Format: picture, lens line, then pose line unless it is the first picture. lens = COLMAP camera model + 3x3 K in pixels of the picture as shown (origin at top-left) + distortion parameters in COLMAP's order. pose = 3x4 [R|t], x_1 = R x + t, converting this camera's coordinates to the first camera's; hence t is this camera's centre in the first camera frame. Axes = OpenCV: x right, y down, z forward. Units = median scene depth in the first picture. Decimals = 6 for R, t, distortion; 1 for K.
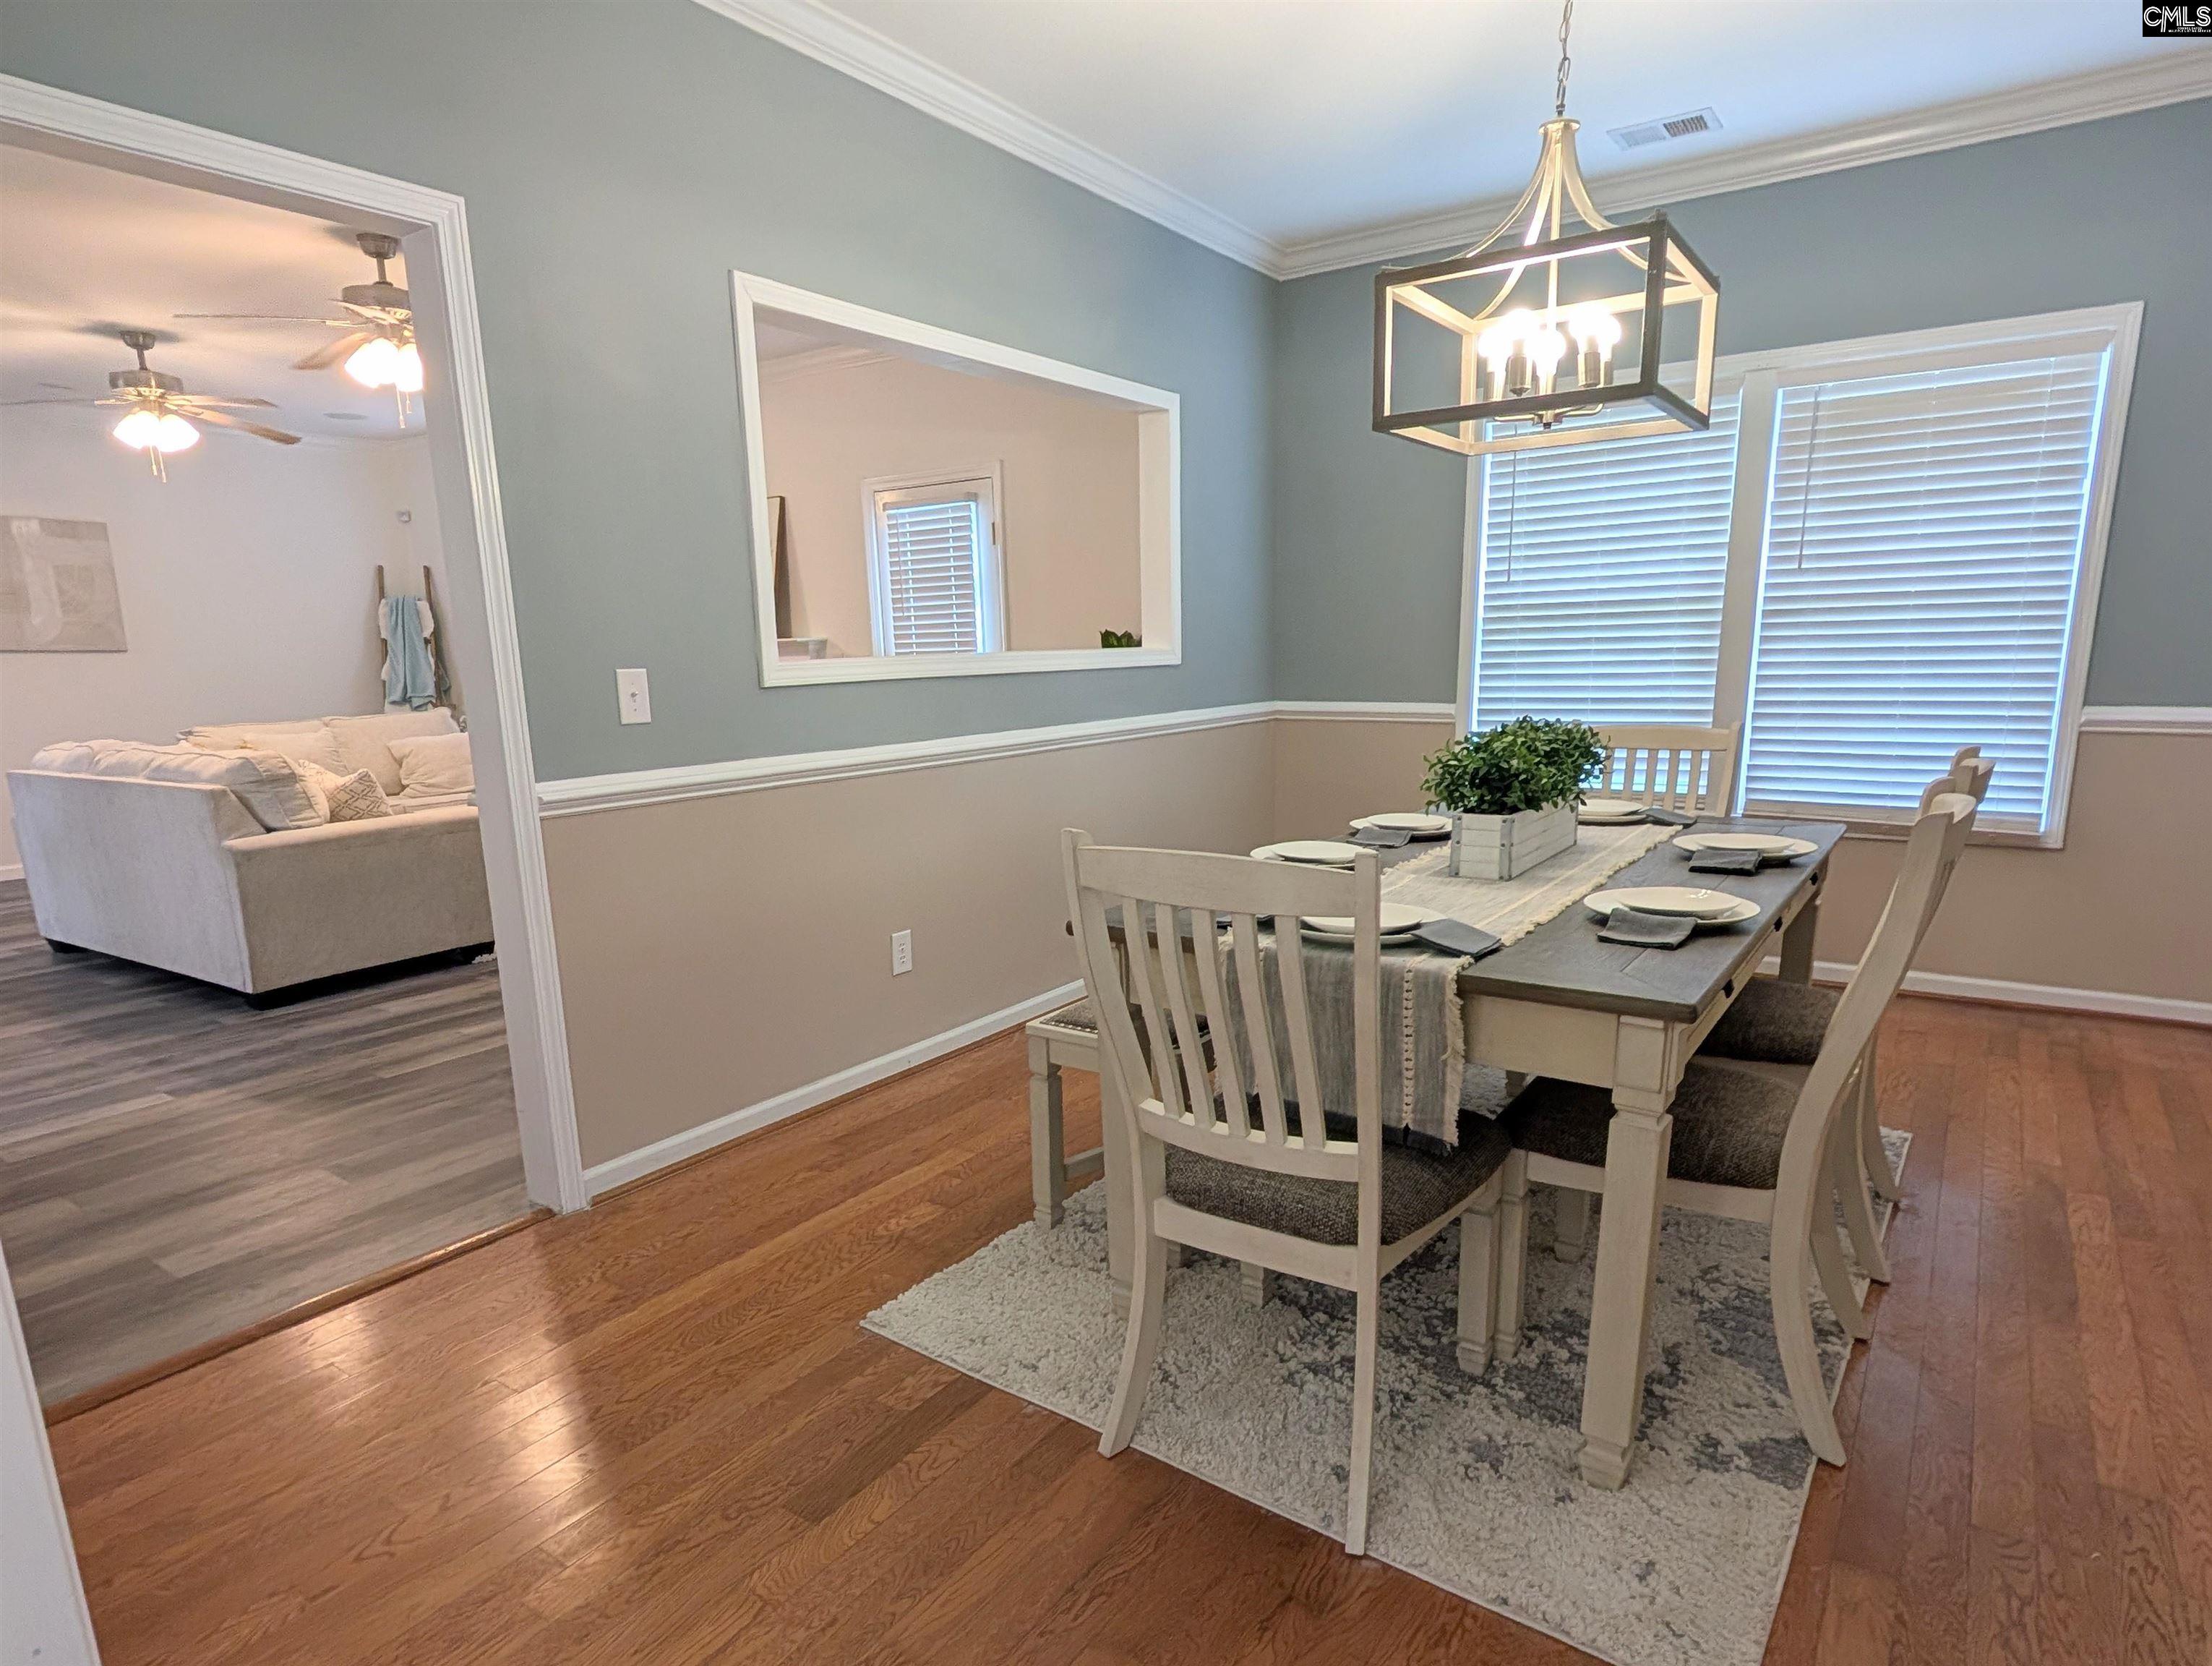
lens RADIAL K [[1229.0, 0, 1122.8], [0, 1229.0, 926.3], [0, 0, 1]] dist [-0.004284, -0.000941]
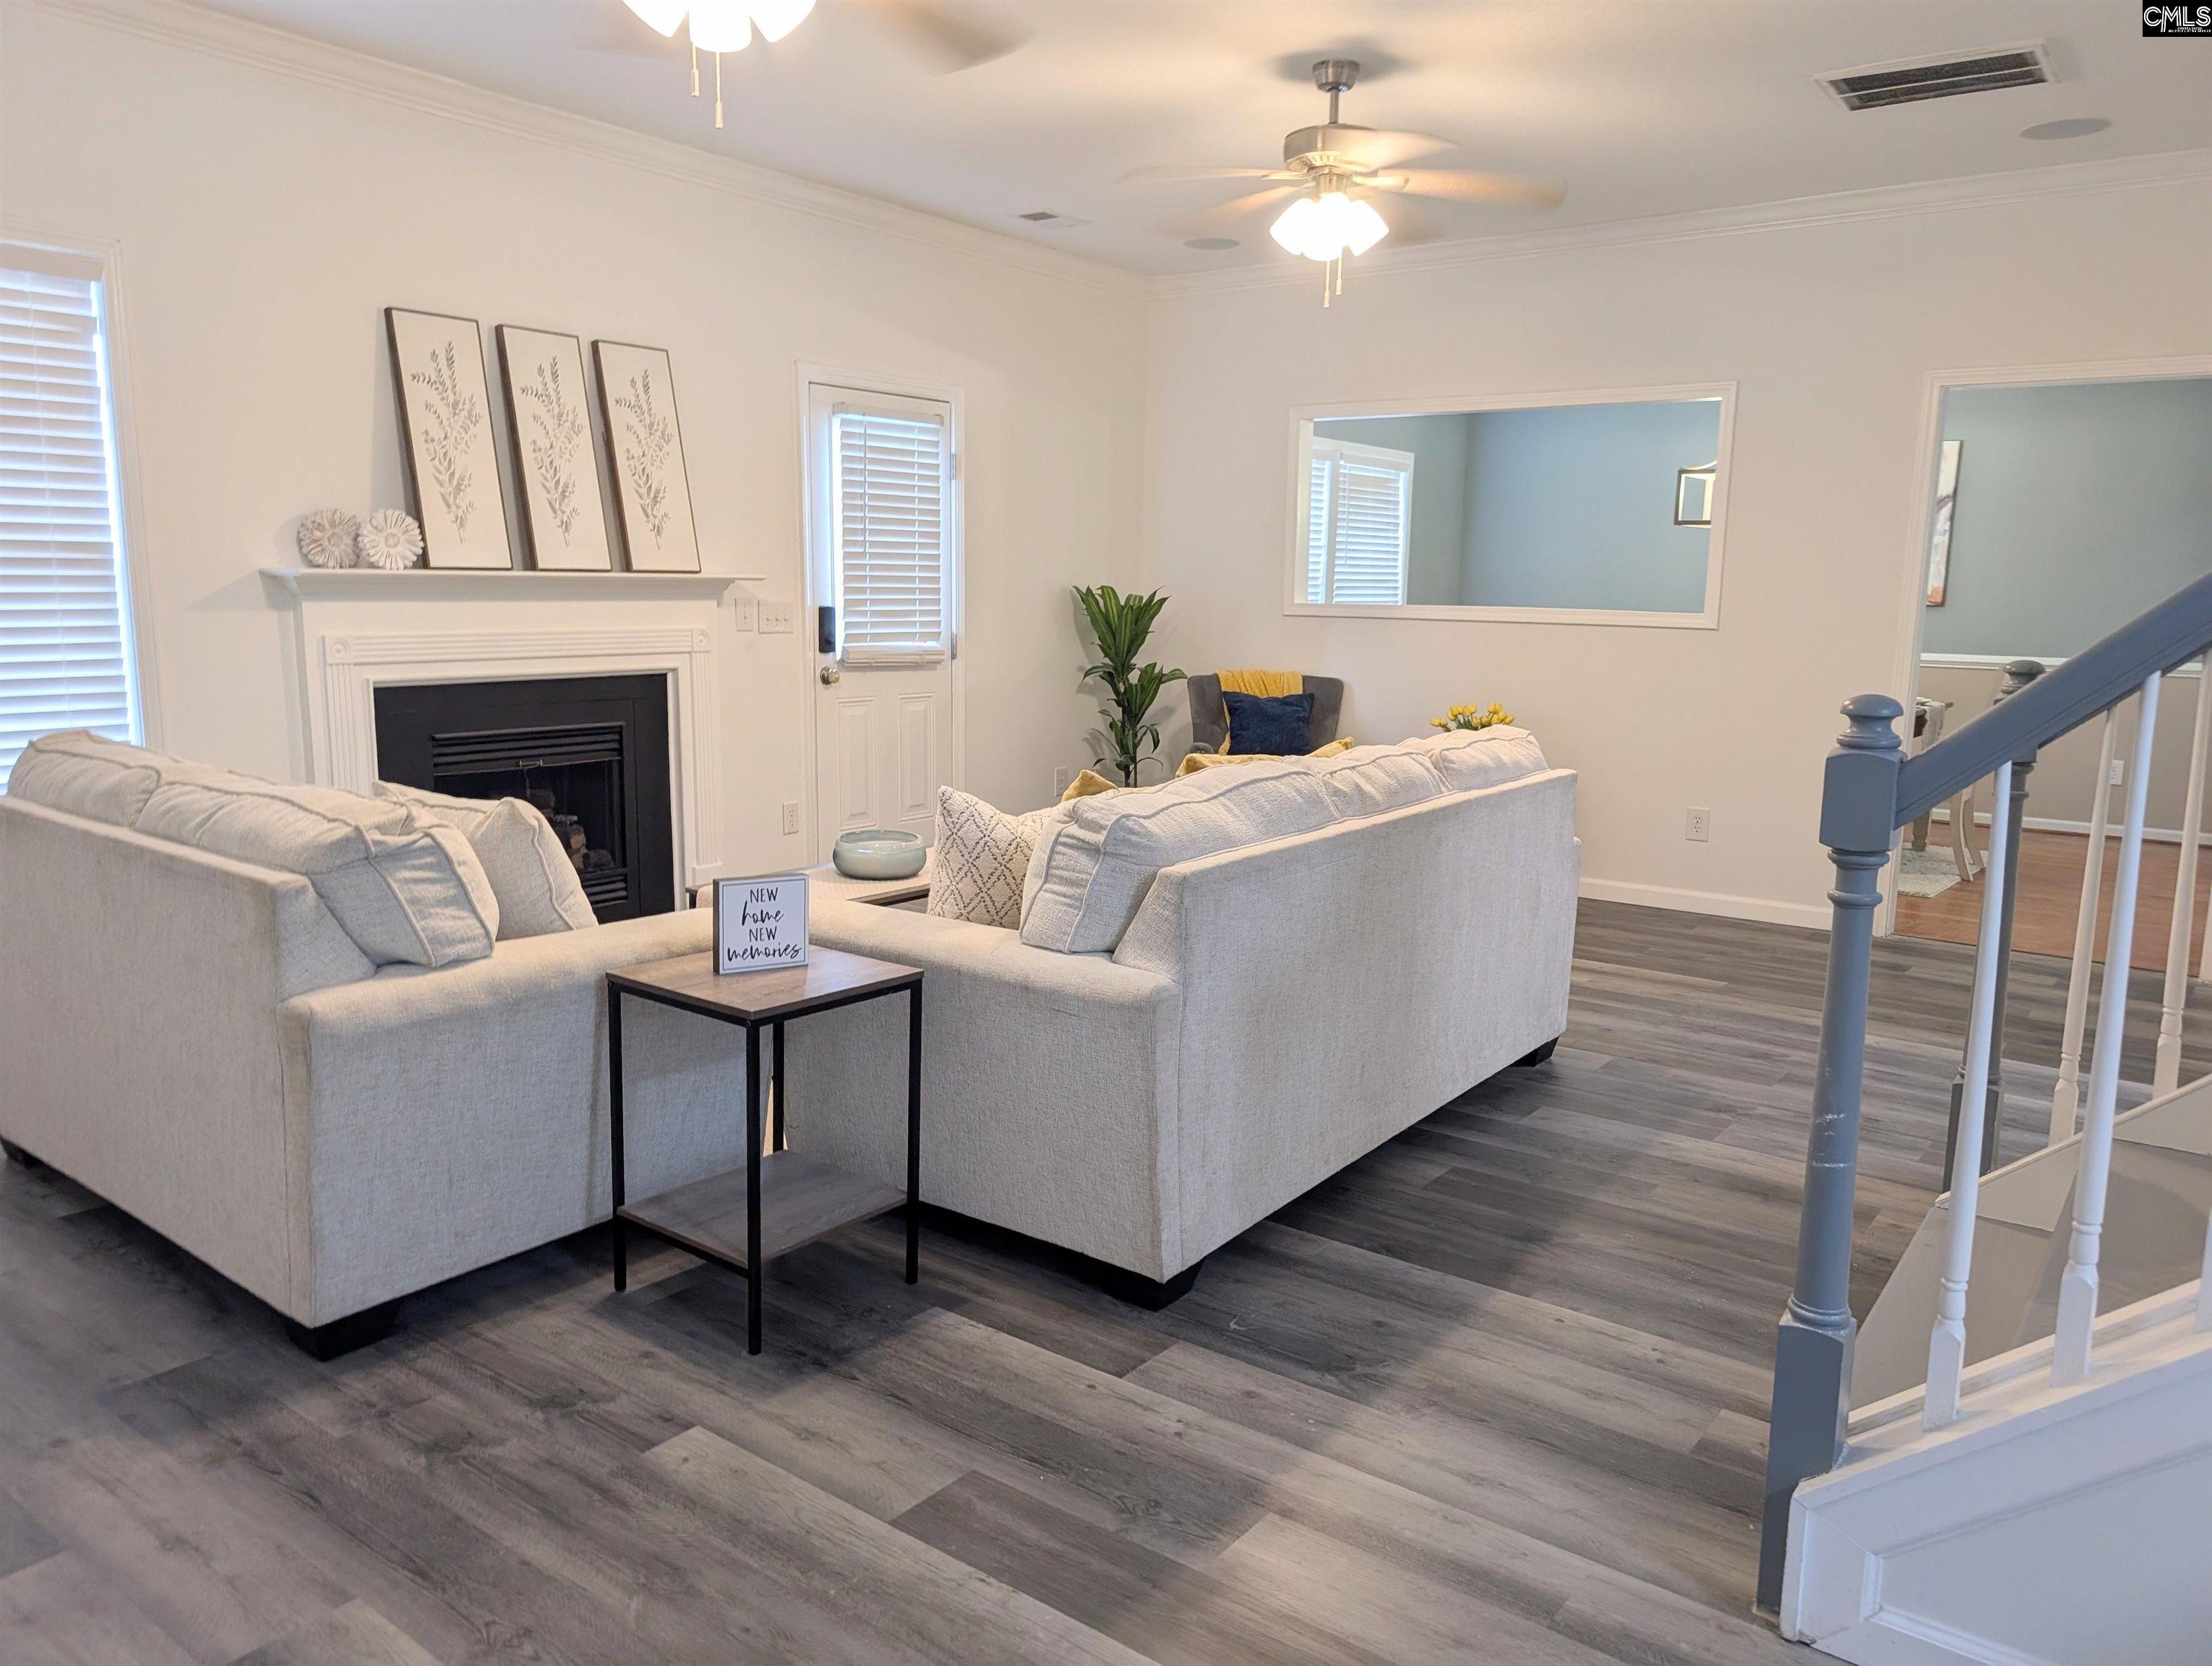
lens RADIAL K [[1560.3, 0, 1106.0], [0, 1560.3, 833.0], [0, 0, 1]] dist [0.032985, -0.047697]
pose [[0.057839, -0.137488, 0.988813, -1.108229], [0.205076, 0.970985, 0.123014, -0.162737], [-0.977036, 0.195667, 0.084356, 0.763804]]
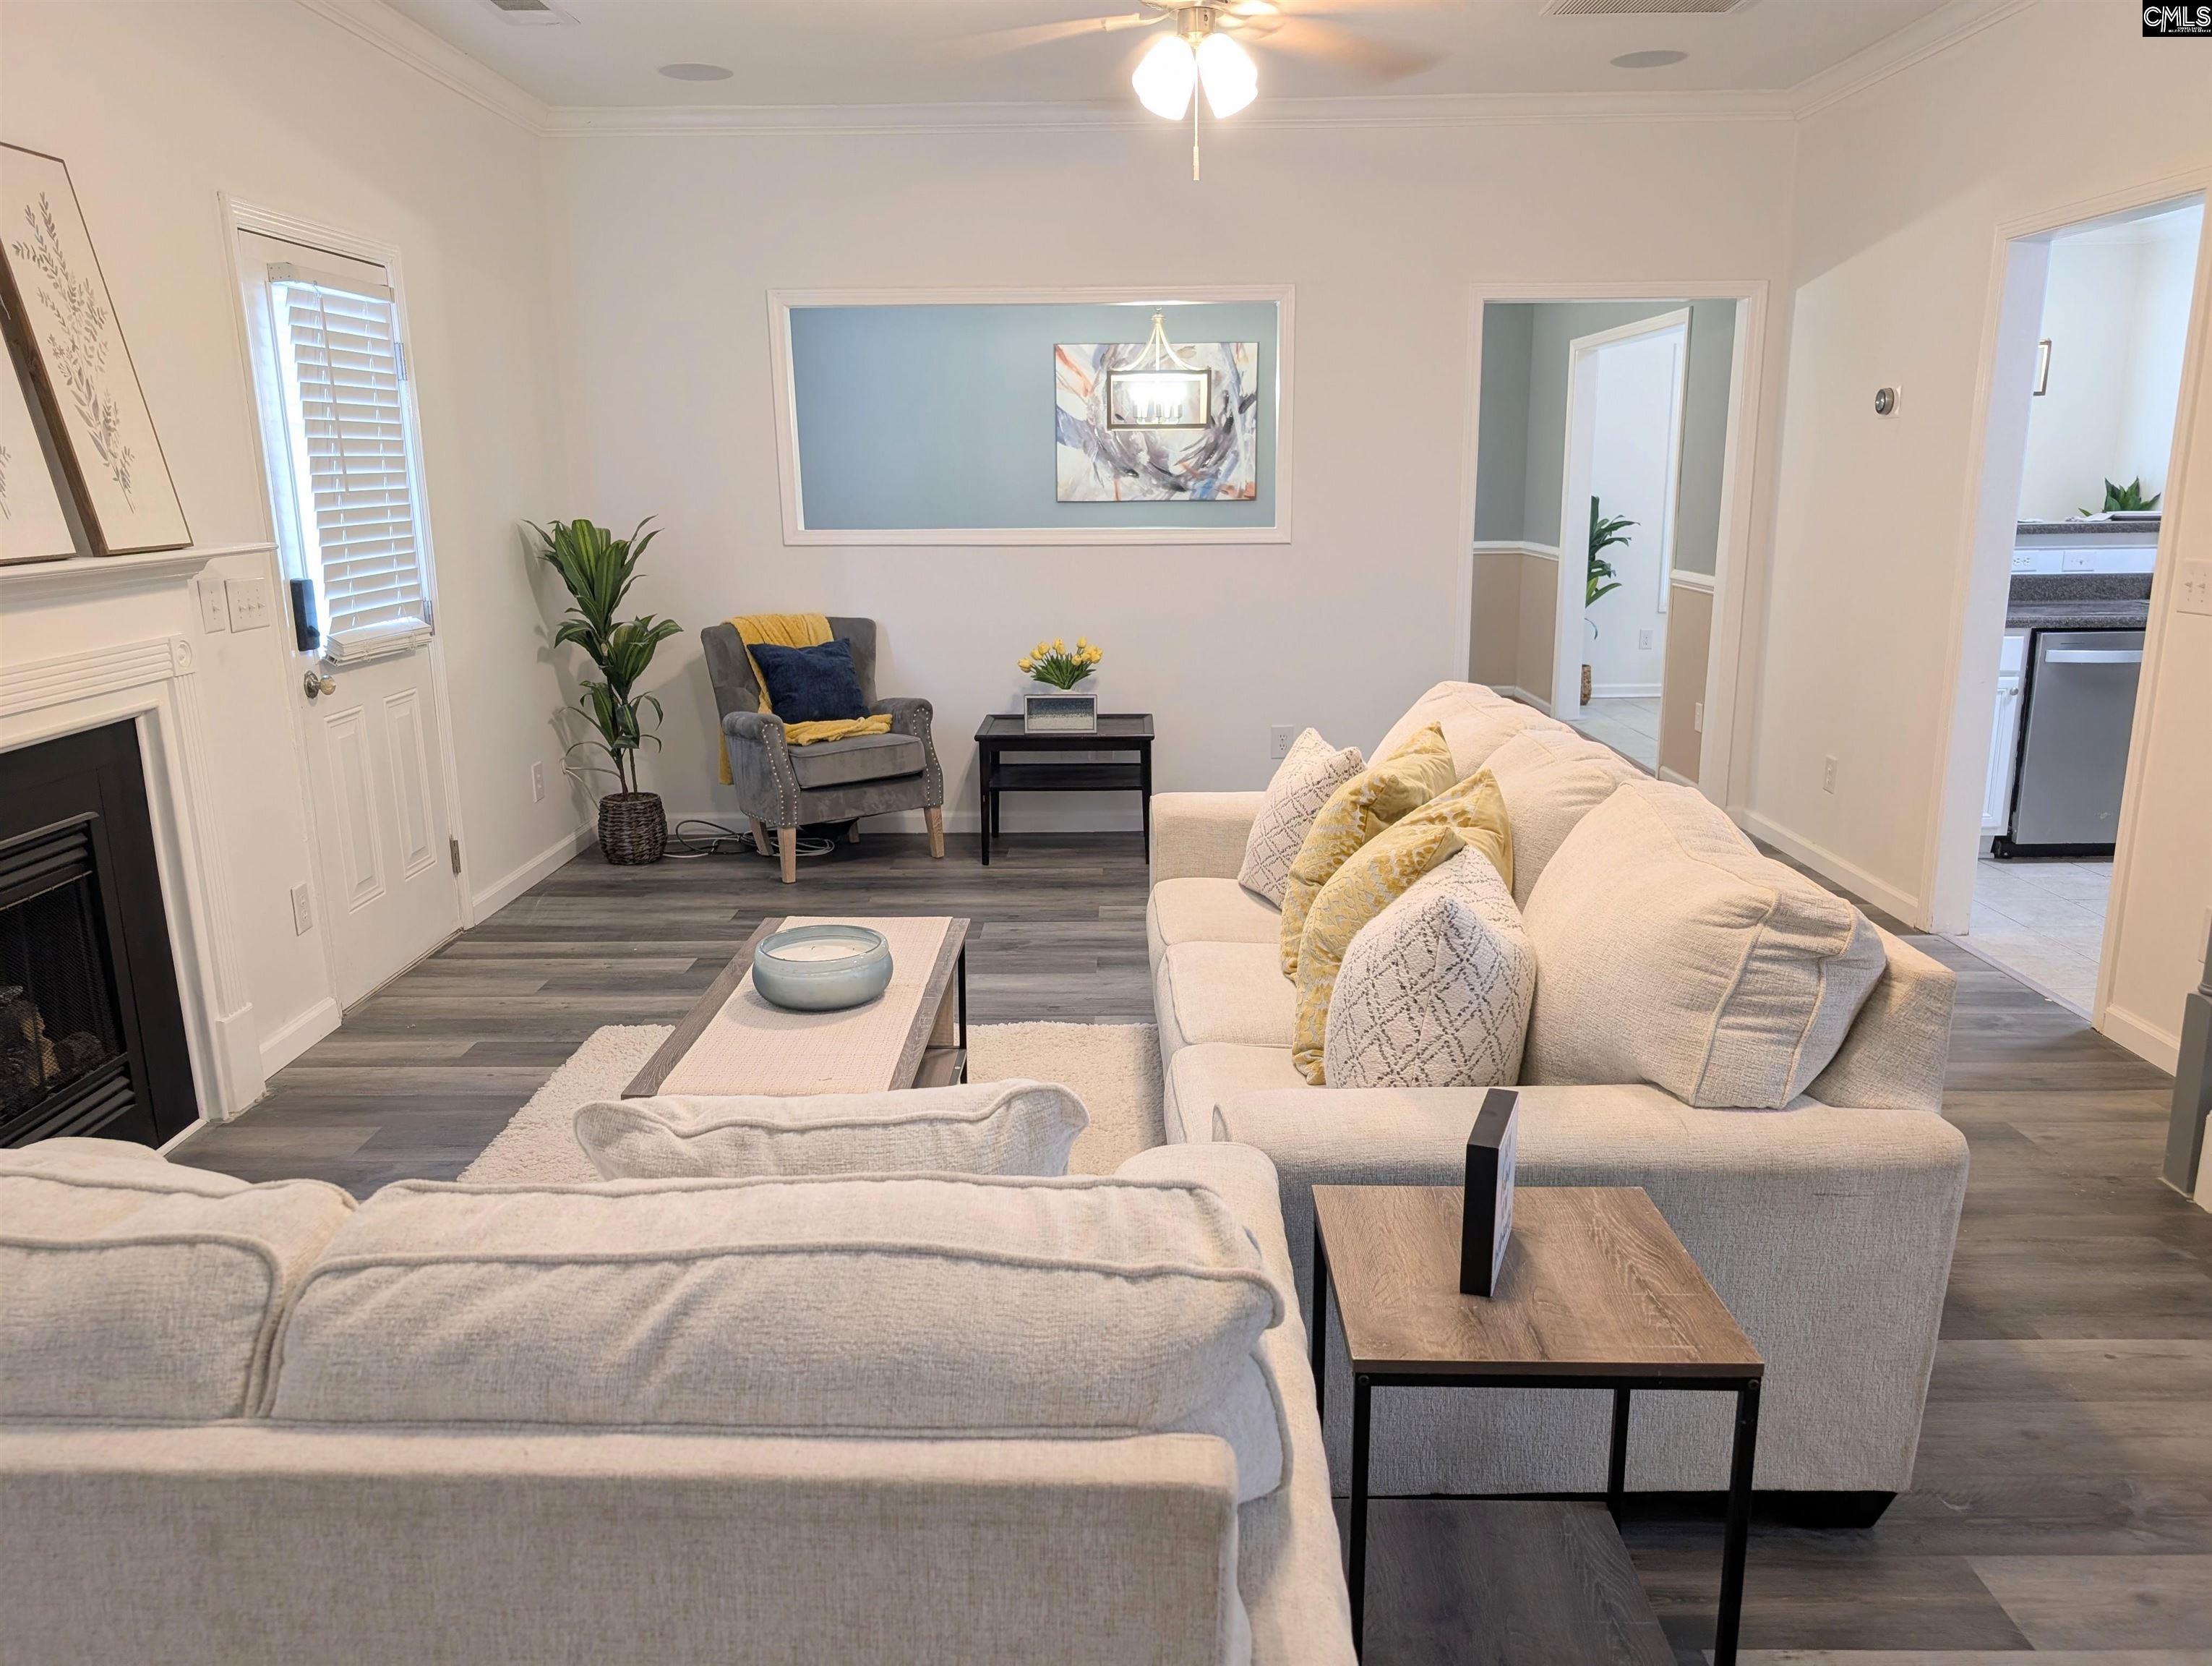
lens RADIAL K [[1572.0, 0, 1112.0], [0, 1572.0, 819.5], [0, 0, 1]] dist [0.000555, 0.000402]
pose [[-0.543068, -0.158622, 0.824571, -0.870504], [0.207955, 0.925997, 0.315093, -0.253809], [-0.813531, 0.342590, -0.469893, 1.040225]]
